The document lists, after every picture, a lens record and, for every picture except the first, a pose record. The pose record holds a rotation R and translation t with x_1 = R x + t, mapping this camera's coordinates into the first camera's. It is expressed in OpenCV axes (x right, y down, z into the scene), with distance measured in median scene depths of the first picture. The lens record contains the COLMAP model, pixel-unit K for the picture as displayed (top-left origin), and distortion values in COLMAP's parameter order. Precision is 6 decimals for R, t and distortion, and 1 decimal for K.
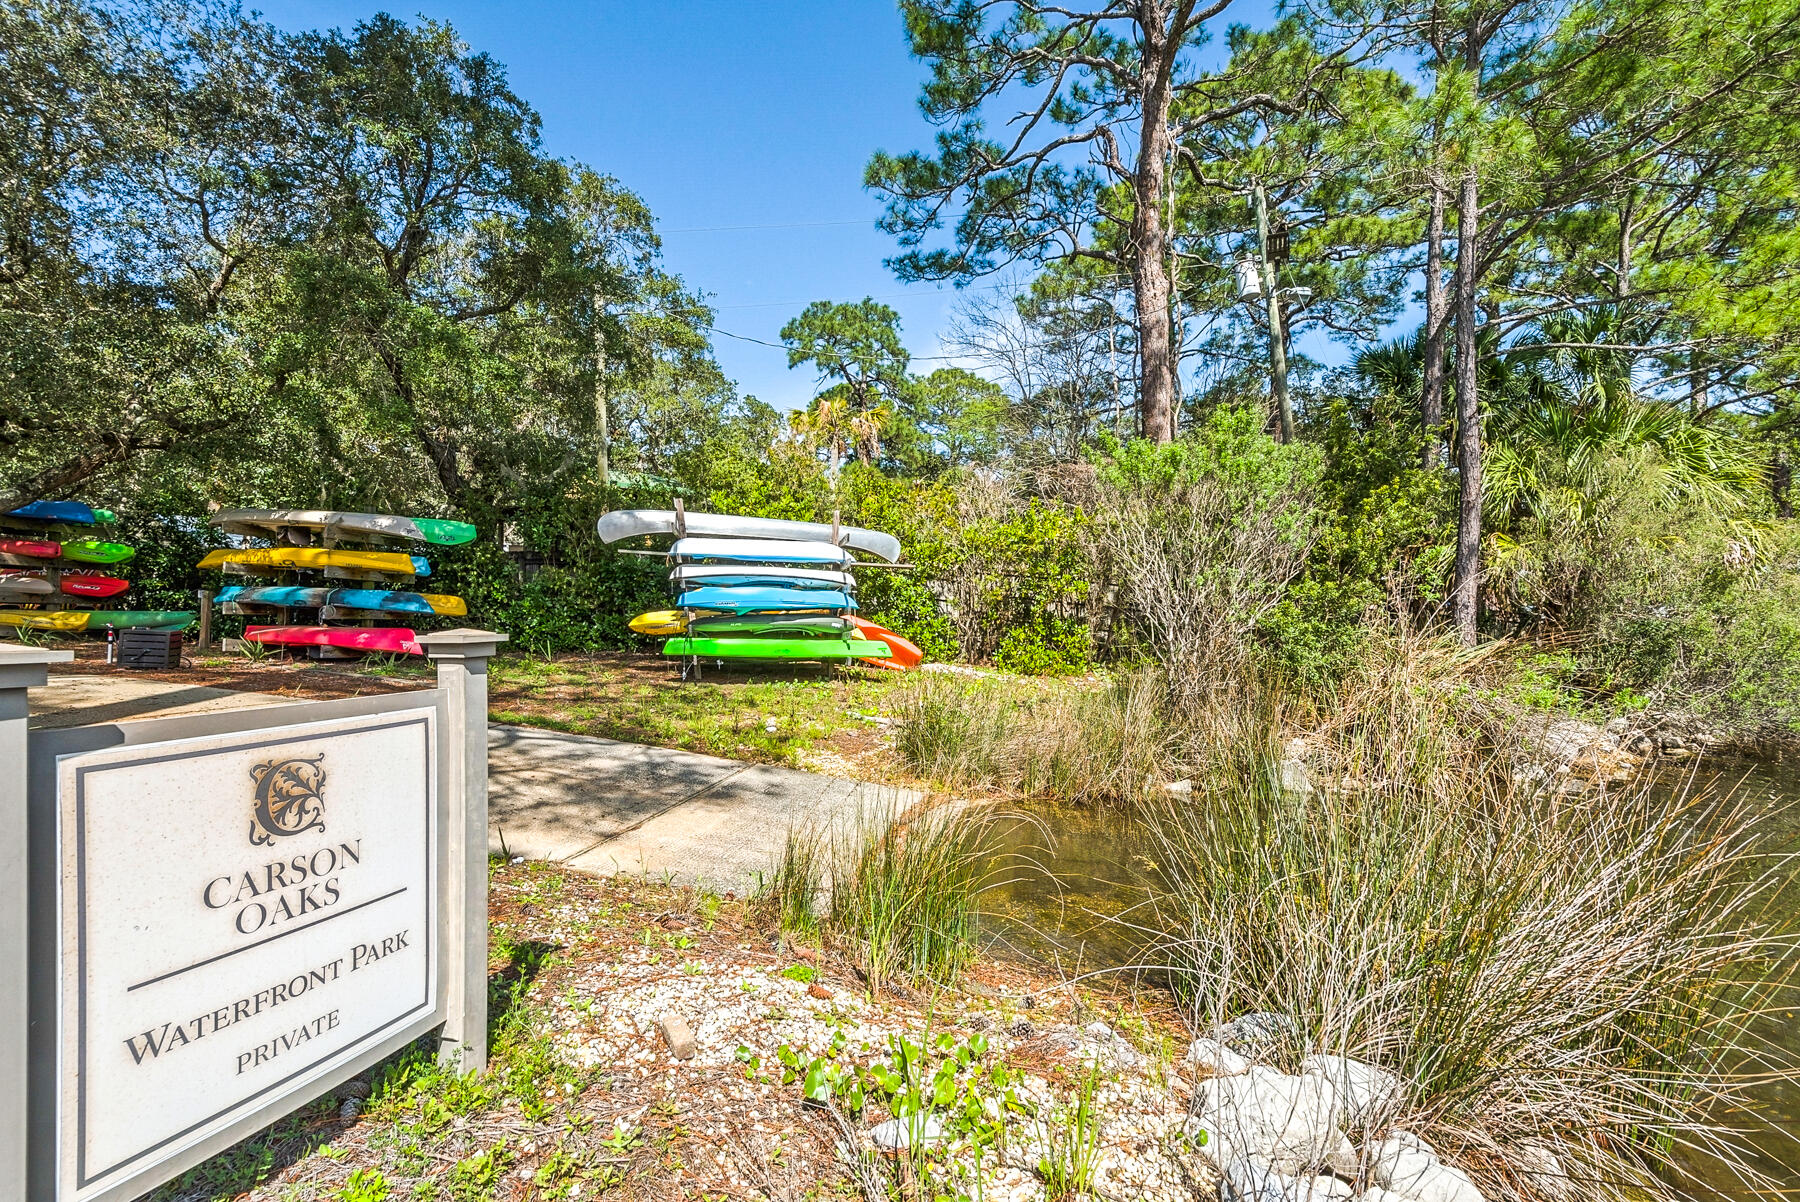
lens RADIAL K [[819.7, 0, 900.0], [0, 819.7, 601.0], [0, 0, 1]] dist [0.013585, -0.000920]
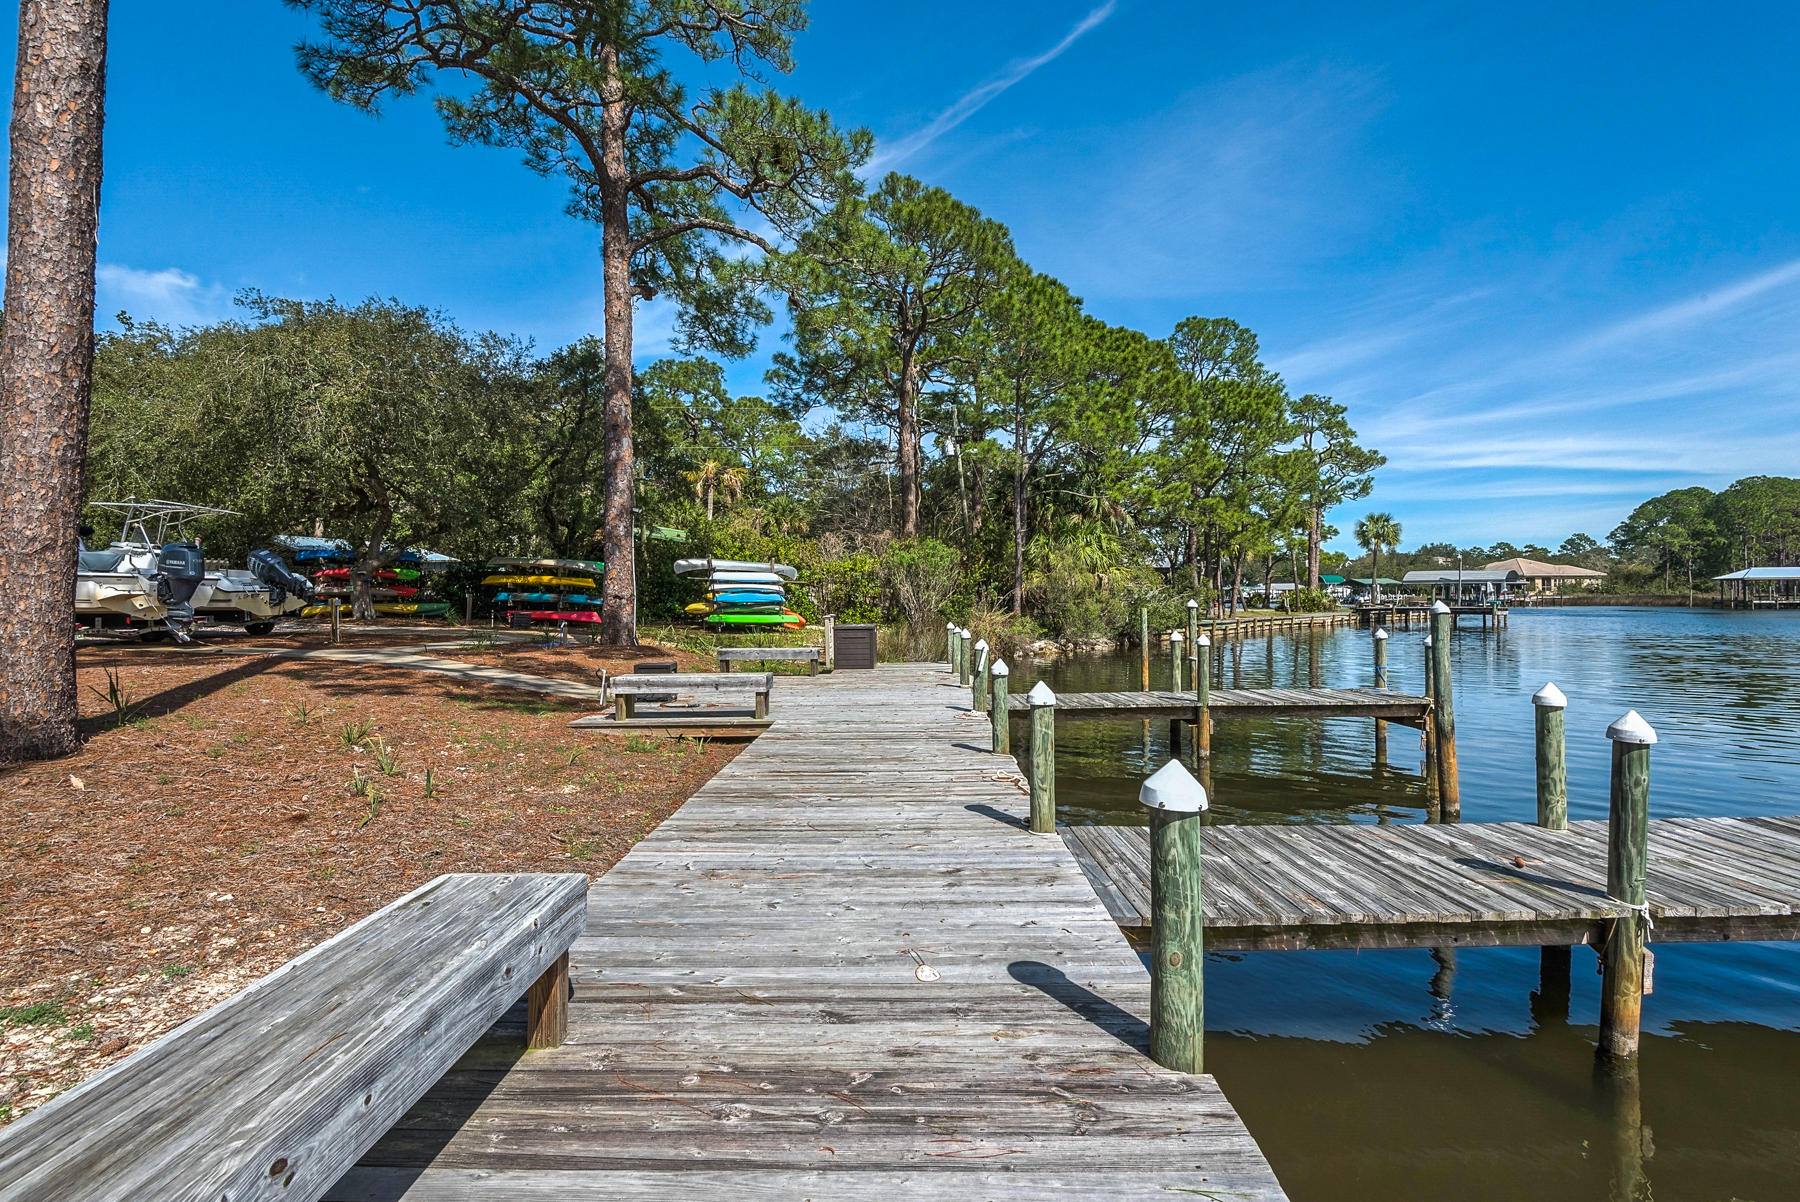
lens RADIAL K [[850.5, 0, 900.0], [0, 850.5, 601.0], [0, 0, 1]] dist [0.030062, -0.032292]
pose [[0.957739, -0.005227, 0.287590, -0.456434], [-0.003810, 0.999517, 0.030856, -0.071020], [-0.287612, -0.030648, 0.957257, -1.469091]]
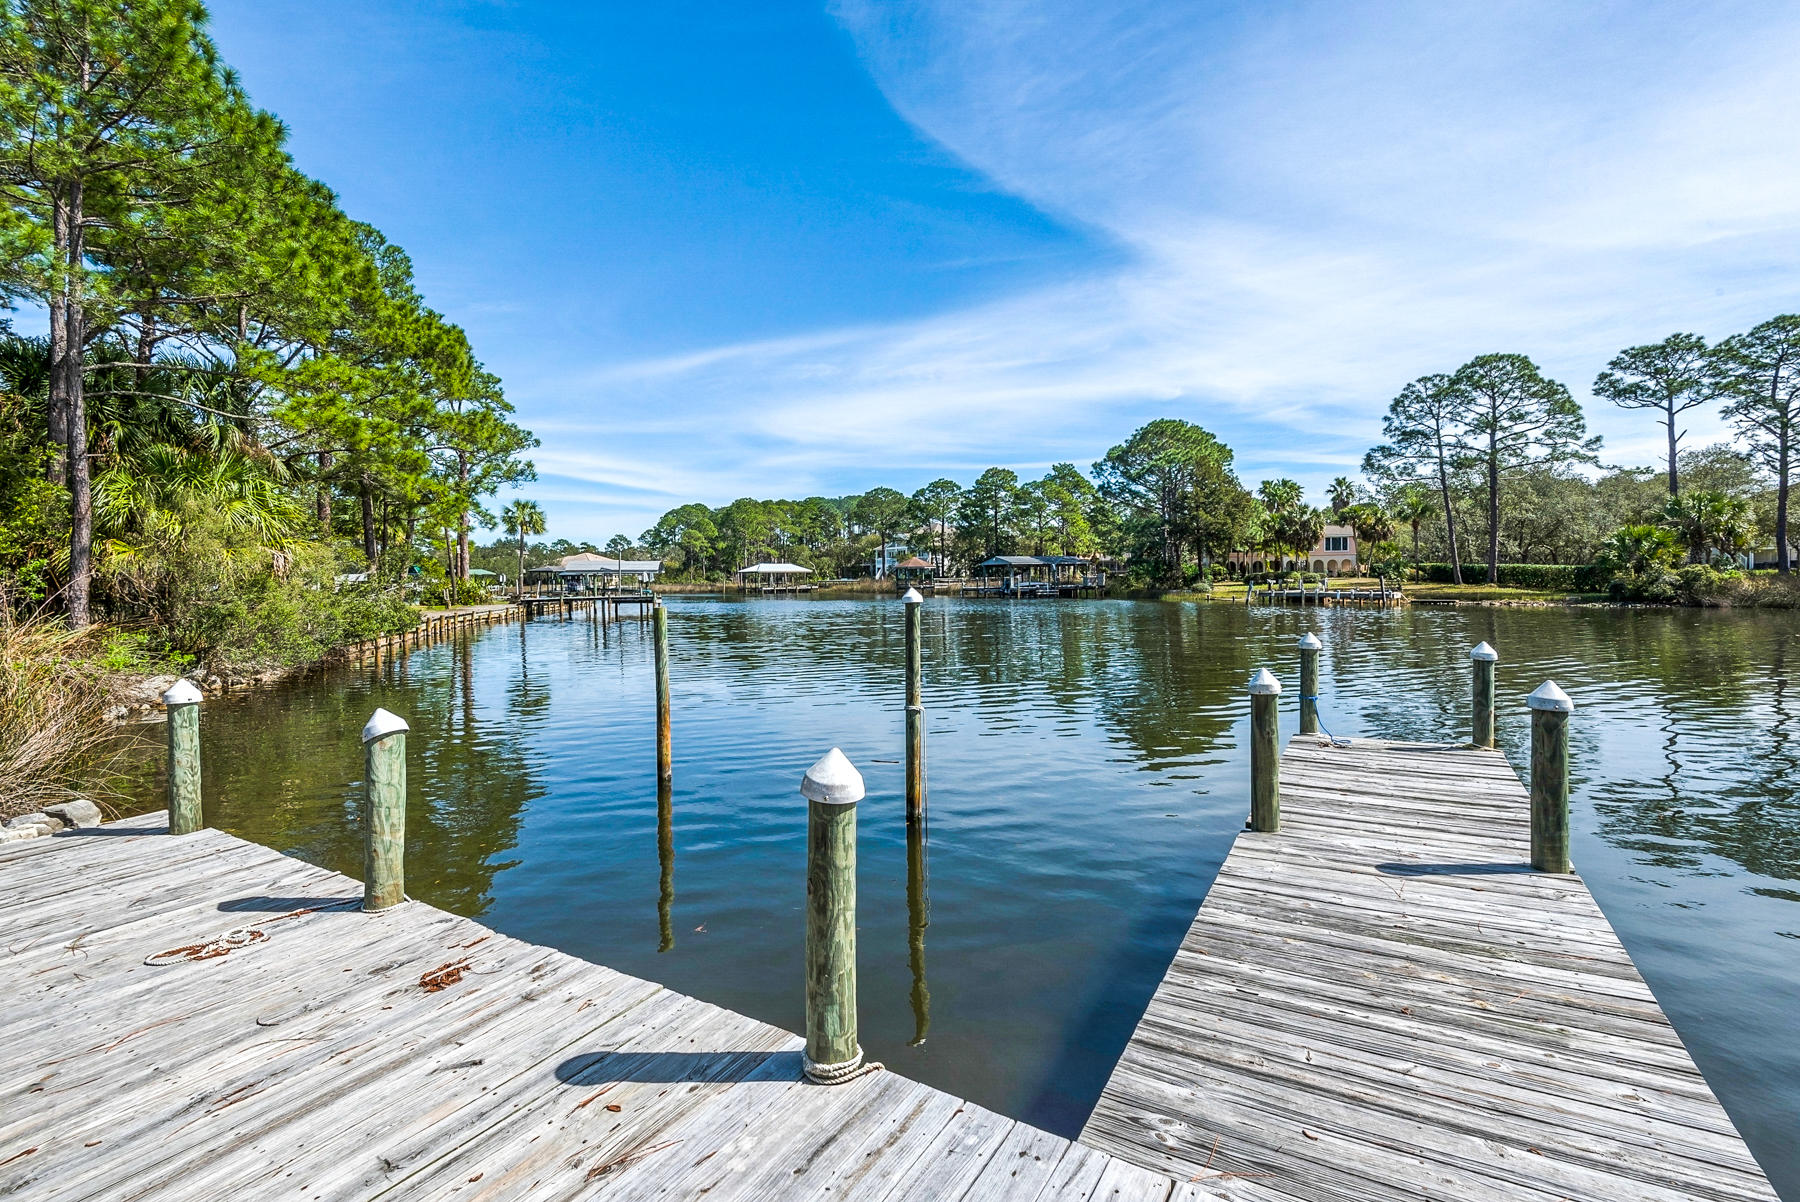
lens RADIAL K [[819.7, 0, 900.0], [0, 819.7, 601.0], [0, 0, 1]] dist [0.013585, -0.000920]
pose [[0.246500, -0.025740, 0.968801, -0.245591], [-0.015431, 0.999416, 0.030480, -0.044420], [-0.969020, -0.022463, 0.245959, -0.534241]]
